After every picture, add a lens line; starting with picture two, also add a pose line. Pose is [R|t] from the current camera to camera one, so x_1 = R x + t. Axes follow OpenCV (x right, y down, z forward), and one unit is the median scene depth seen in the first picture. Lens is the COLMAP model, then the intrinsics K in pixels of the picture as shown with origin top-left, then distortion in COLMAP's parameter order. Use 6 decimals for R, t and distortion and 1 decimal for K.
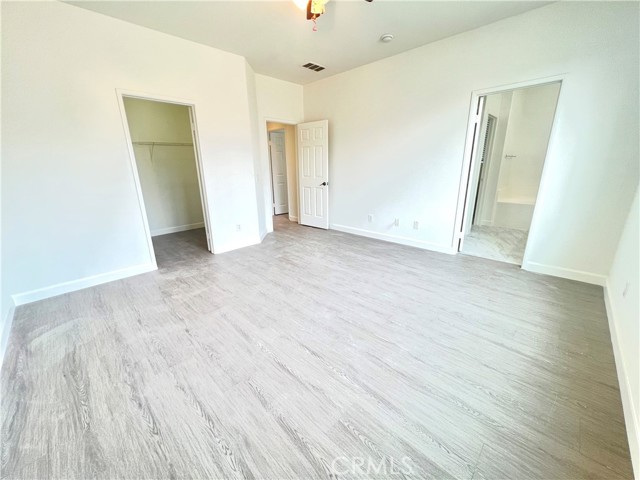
lens RADIAL K [[255.6, 0, 318.9], [0, 255.6, 239.4], [0, 0, 1]] dist [-0.001674, 0.000384]
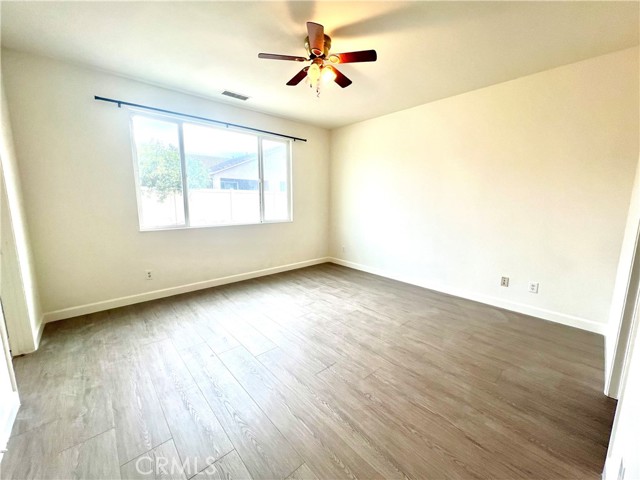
lens RADIAL K [[255.6, 0, 318.9], [0, 255.6, 239.4], [0, 0, 1]] dist [-0.001674, 0.000384]
pose [[-0.997788, 0.000659, 0.066479, -0.071017], [0.028768, 0.905764, 0.422805, -0.514136], [-0.059935, 0.423782, -0.903779, 1.654993]]
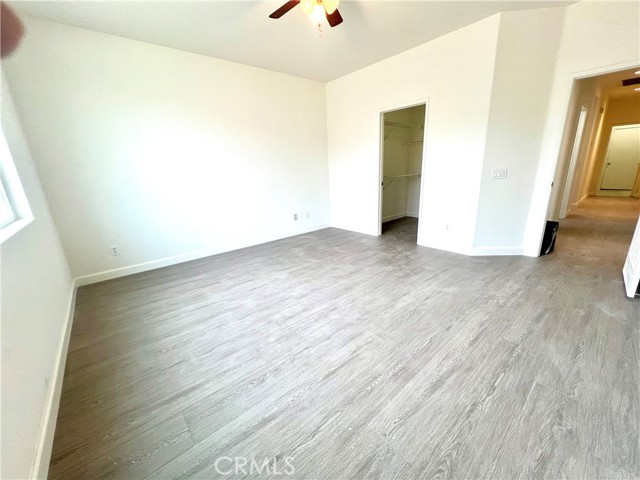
lens RADIAL K [[255.6, 0, 318.9], [0, 255.6, 239.4], [0, 0, 1]] dist [-0.001674, 0.000384]
pose [[-0.090480, 0.289347, -0.952939, 0.864603], [-0.235237, 0.923578, 0.302767, -0.253636], [0.967717, 0.251561, -0.015500, 0.856857]]
